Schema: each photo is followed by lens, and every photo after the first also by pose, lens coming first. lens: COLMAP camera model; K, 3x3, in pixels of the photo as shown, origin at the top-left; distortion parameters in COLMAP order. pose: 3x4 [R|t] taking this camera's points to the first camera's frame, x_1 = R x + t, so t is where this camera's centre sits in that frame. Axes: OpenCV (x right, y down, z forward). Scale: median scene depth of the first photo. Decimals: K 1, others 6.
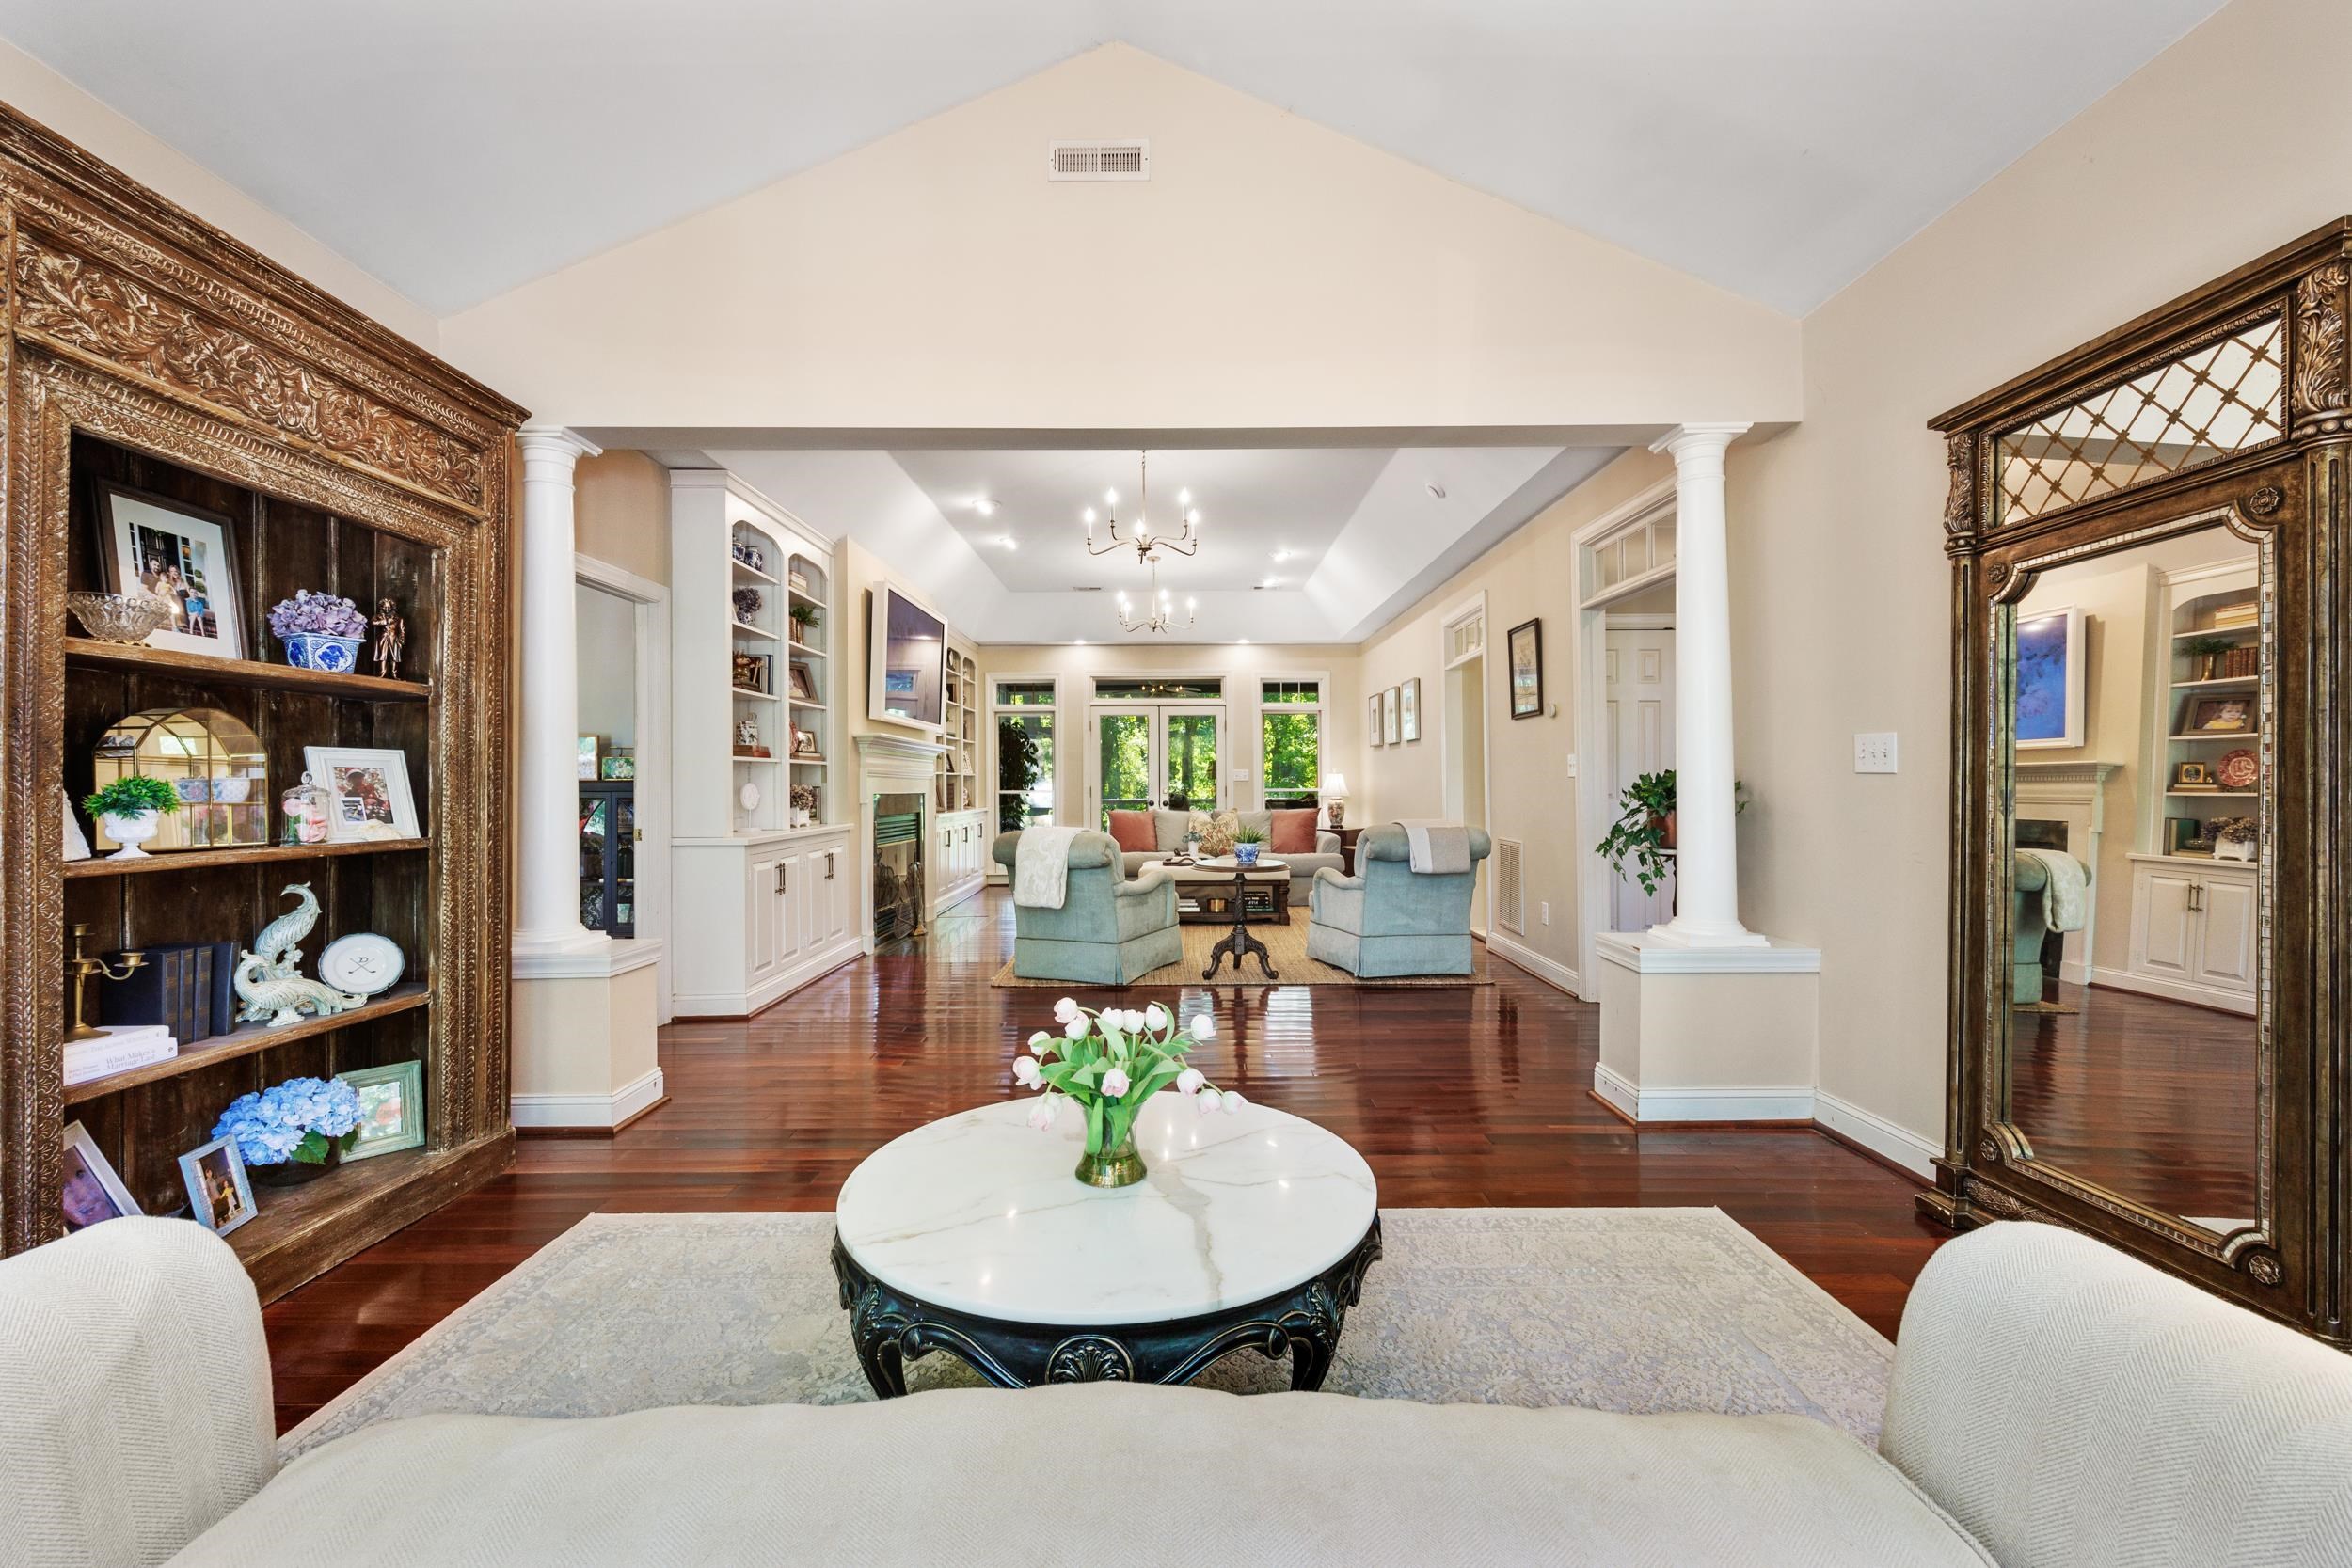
lens RADIAL K [[937.4, 0, 1177.0], [0, 937.4, 787.5], [0, 0, 1]] dist [-0.004175, -0.000025]
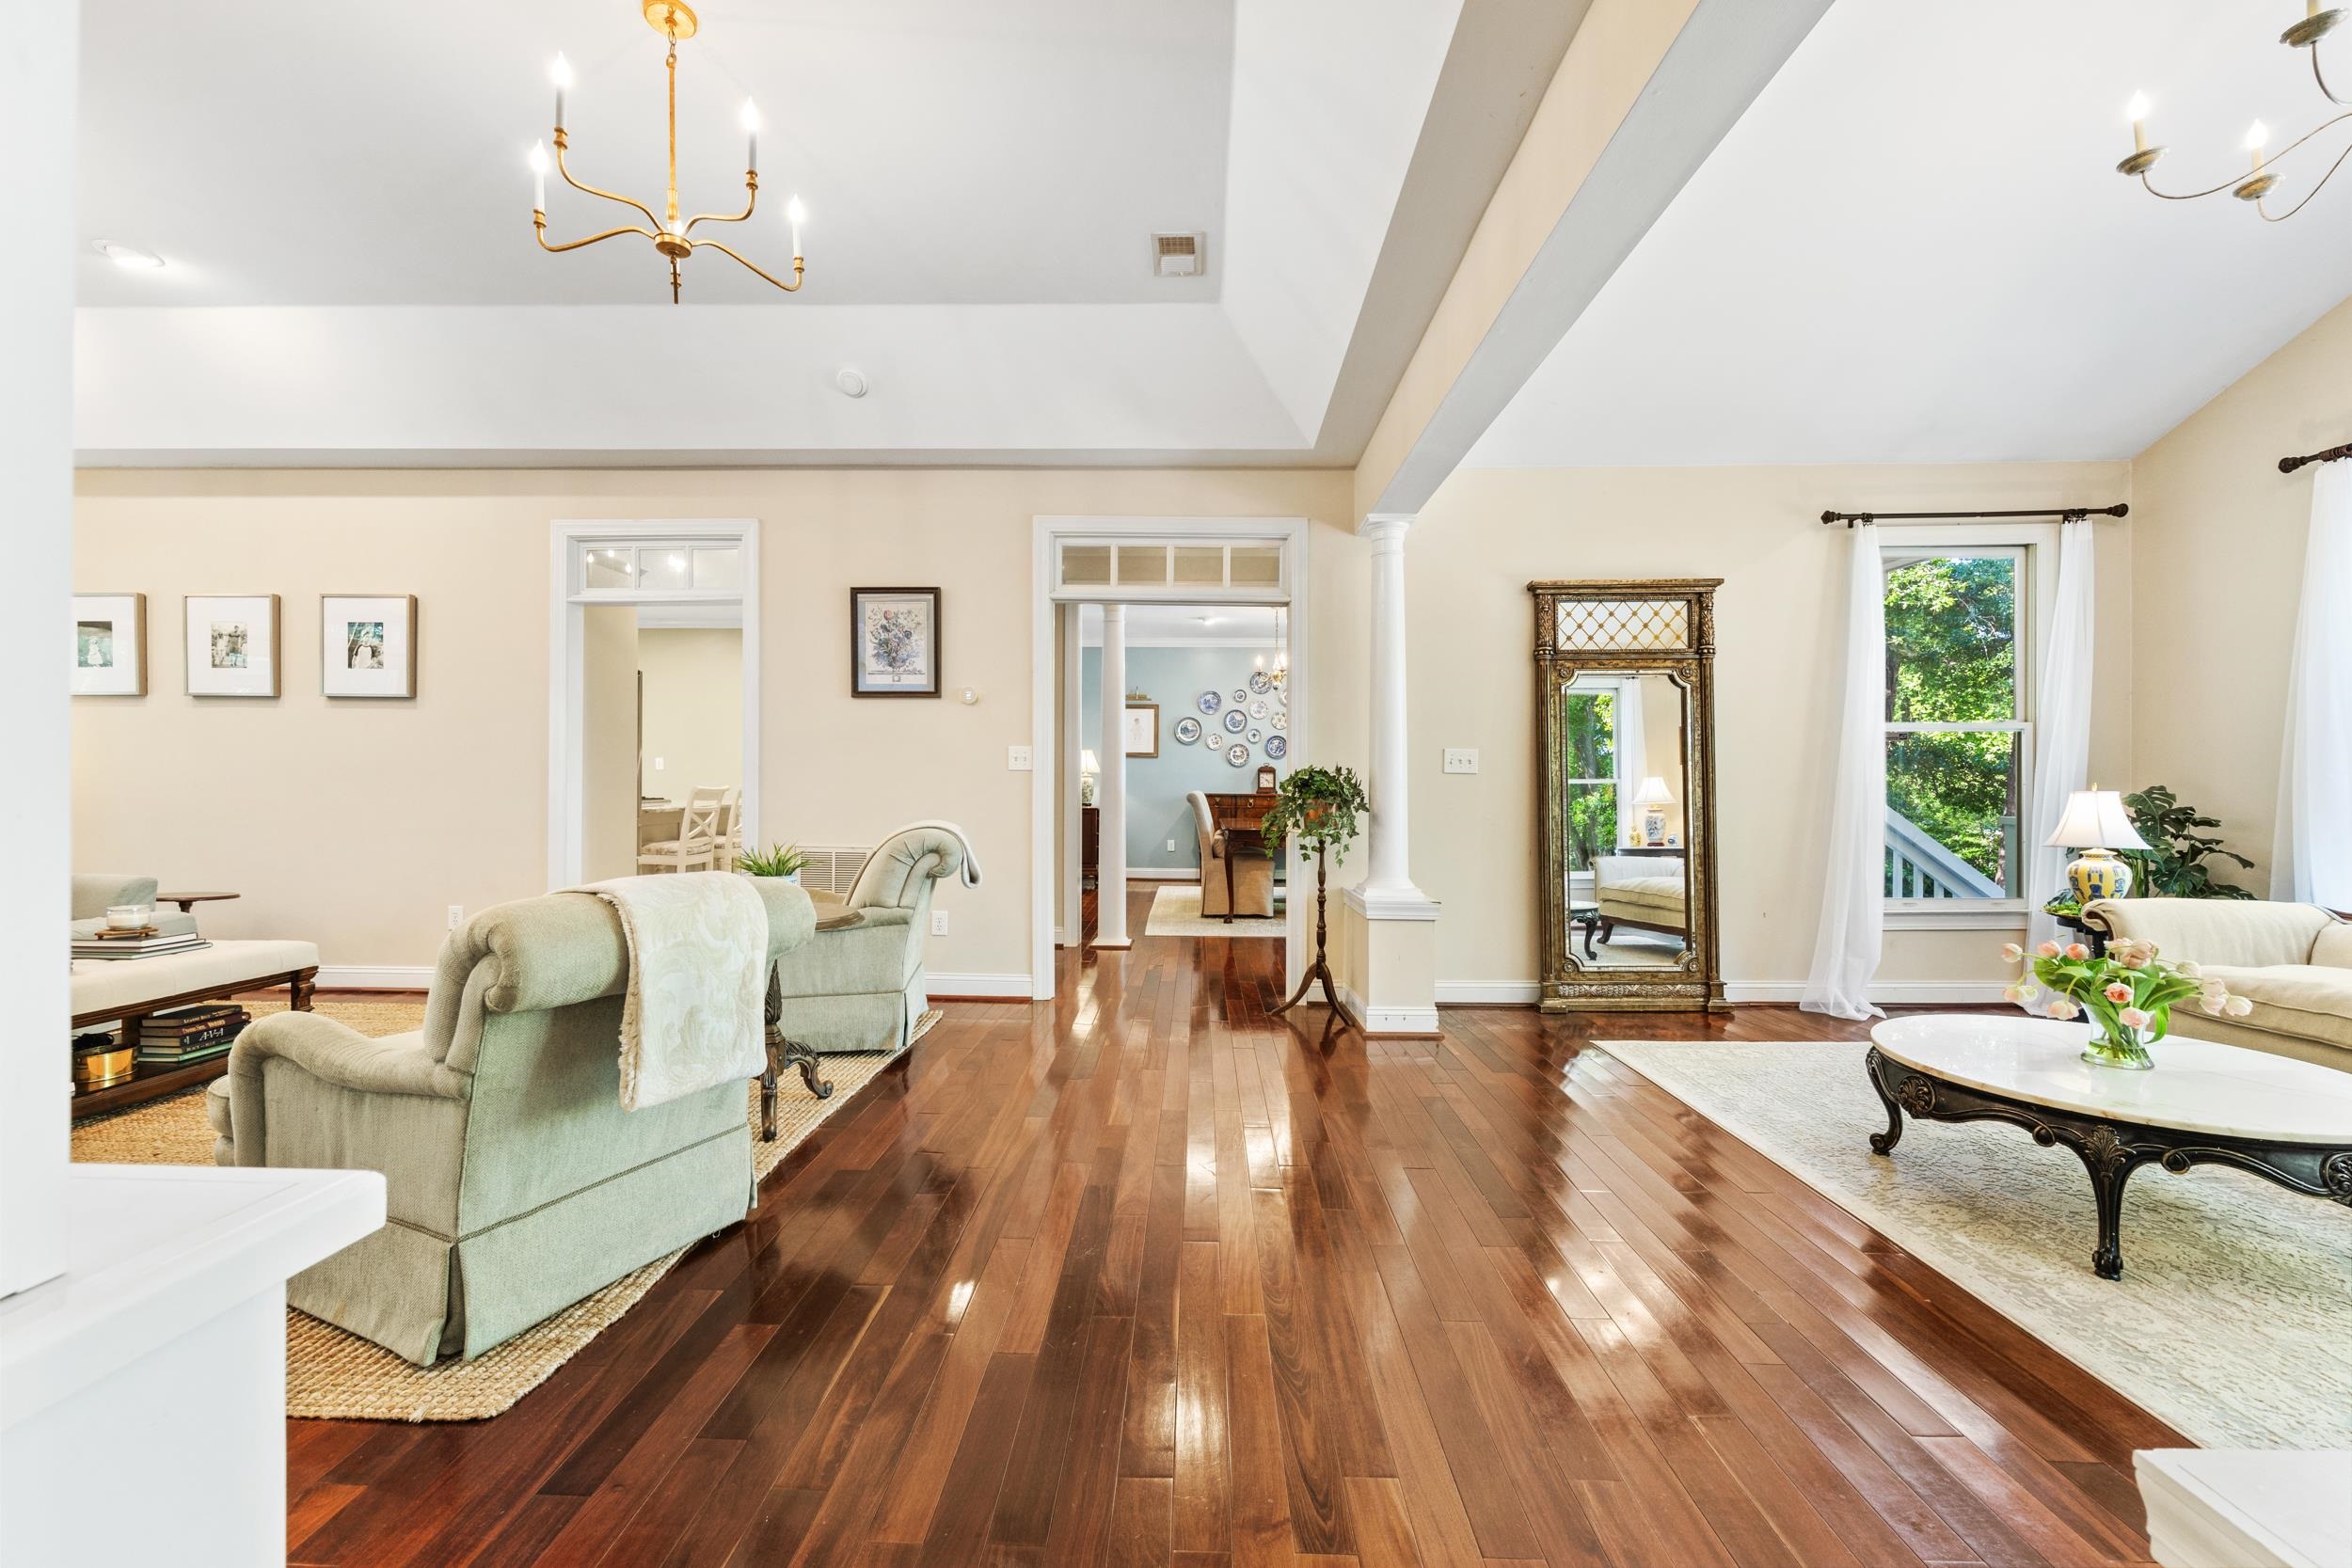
lens RADIAL K [[937.4, 0, 1179.4], [0, 937.4, 788.2], [0, 0, 1]] dist [-0.004175, -0.000025]
pose [[0.030509, 0.001729, 0.999533, -1.135623], [0.000794, 0.999998, -0.001754, 0.017912], [-0.999534, 0.000847, 0.030508, 1.774091]]
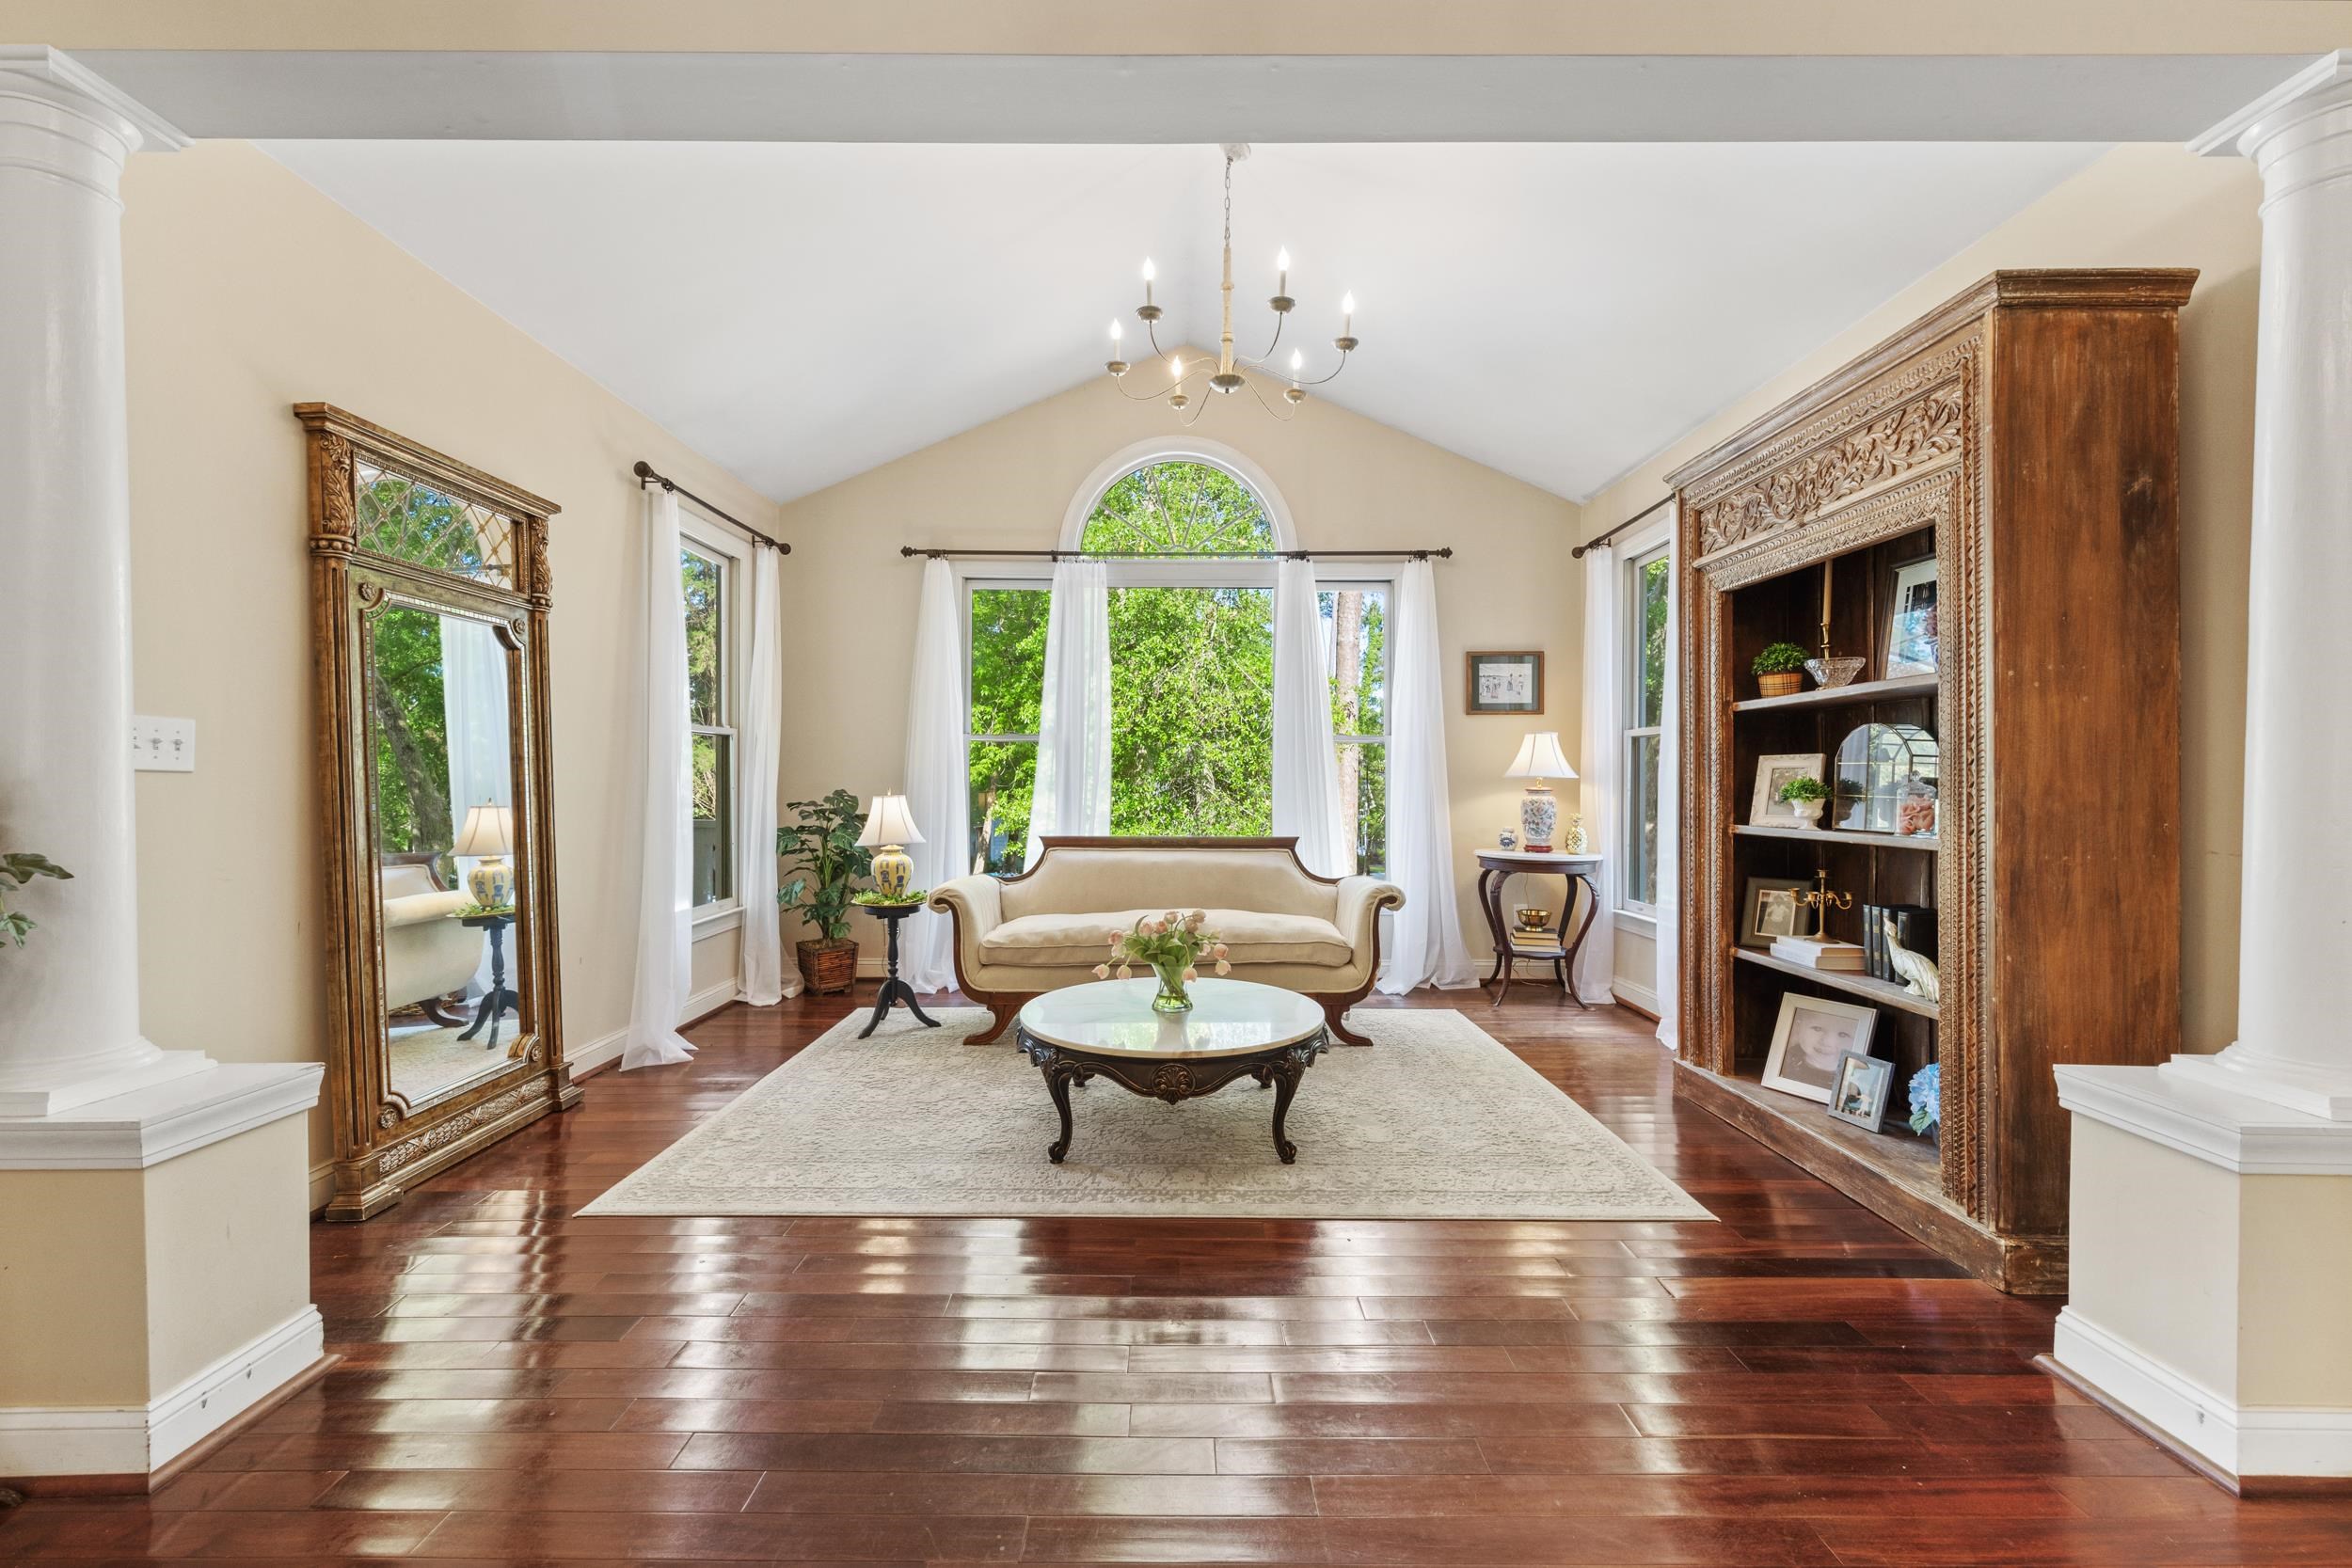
lens RADIAL K [[937.4, 0, 1182.4], [0, 937.4, 792.0], [0, 0, 1]] dist [-0.004175, -0.000025]
pose [[-0.999997, -0.000468, -0.002413, -0.065655], [-0.000499, 0.999919, 0.012735, -0.008950], [0.002407, 0.012736, -0.999916, 2.122136]]
